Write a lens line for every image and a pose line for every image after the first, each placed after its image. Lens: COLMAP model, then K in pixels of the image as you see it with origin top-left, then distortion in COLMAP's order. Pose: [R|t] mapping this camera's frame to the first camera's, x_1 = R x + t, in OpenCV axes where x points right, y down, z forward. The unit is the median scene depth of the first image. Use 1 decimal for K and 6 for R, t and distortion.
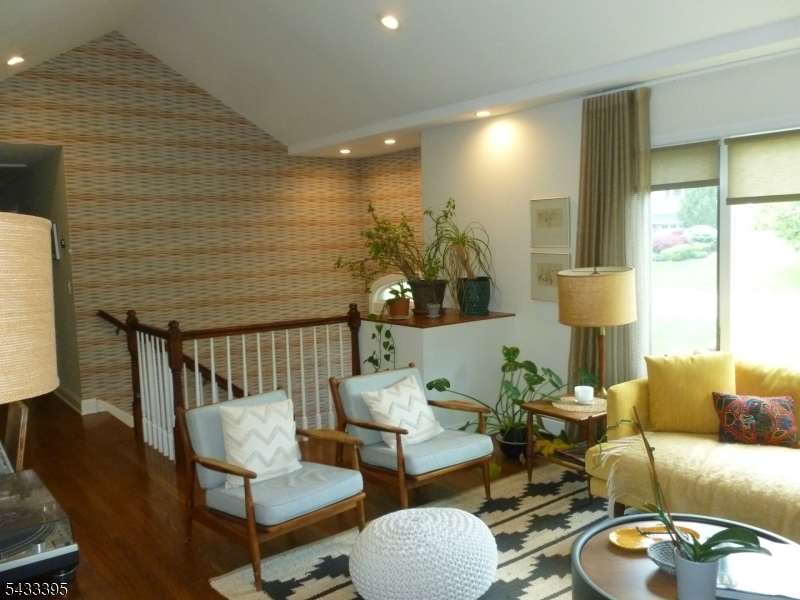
lens RADIAL K [[683.9, 0, 400.0], [0, 683.9, 300.0], [0, 0, 1]] dist [-0.061216, 0.002851]
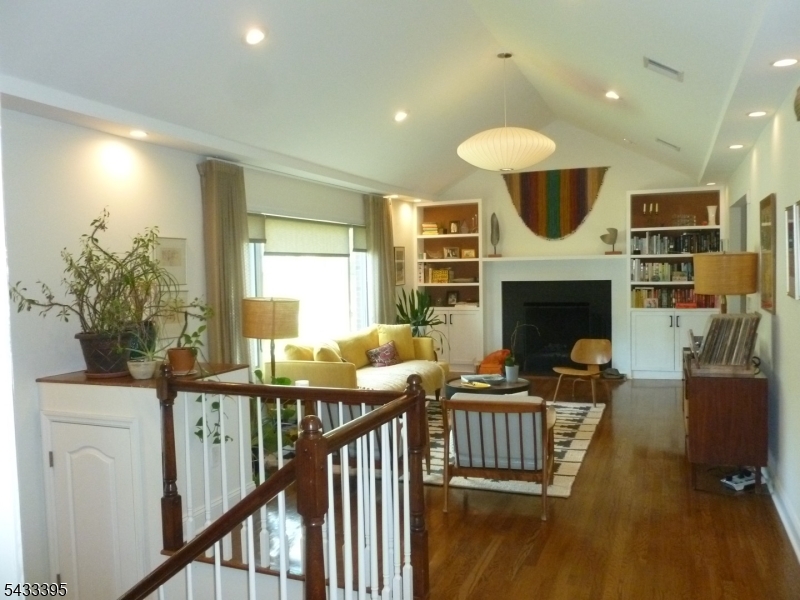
lens RADIAL K [[683.9, 0, 400.0], [0, 683.9, 300.0], [0, 0, 1]] dist [-0.061216, 0.002851]
pose [[-0.505963, 0.001312, 0.862554, -1.048344], [0.099313, 0.993437, 0.056745, -0.096485], [-0.856819, 0.114374, -0.502773, 1.532837]]
